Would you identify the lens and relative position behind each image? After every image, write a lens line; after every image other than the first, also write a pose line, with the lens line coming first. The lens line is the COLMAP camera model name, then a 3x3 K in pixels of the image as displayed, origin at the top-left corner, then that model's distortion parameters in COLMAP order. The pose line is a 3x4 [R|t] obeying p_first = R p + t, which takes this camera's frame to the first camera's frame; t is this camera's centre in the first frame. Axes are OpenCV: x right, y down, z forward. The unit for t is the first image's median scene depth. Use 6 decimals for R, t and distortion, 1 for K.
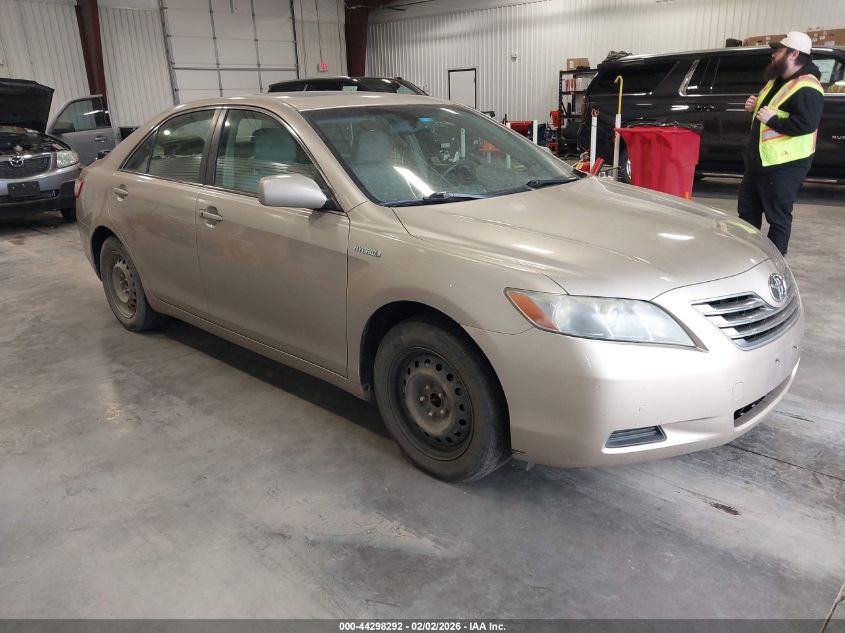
lens RADIAL K [[672.1, 0, 422.5], [0, 672.1, 316.5], [0, 0, 1]] dist [-0.002906, 0.001610]
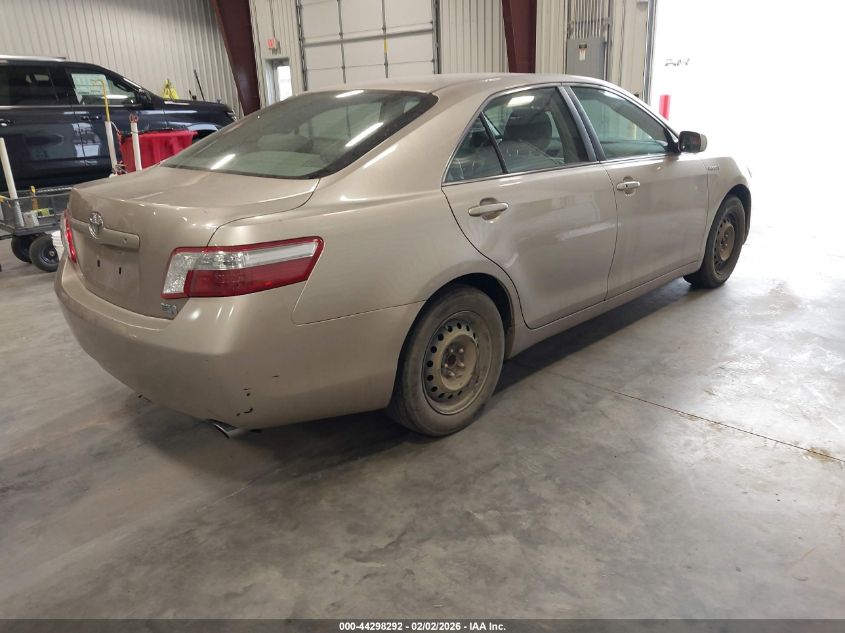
lens RADIAL K [[672.1, 0, 422.5], [0, 672.1, 316.5], [0, 0, 1]] dist [-0.002906, 0.001610]
pose [[0.001452, -0.291520, 0.956564, -1.104117], [0.334948, 0.901452, 0.274216, -0.289170], [-0.942235, 0.320001, 0.098953, 1.009948]]
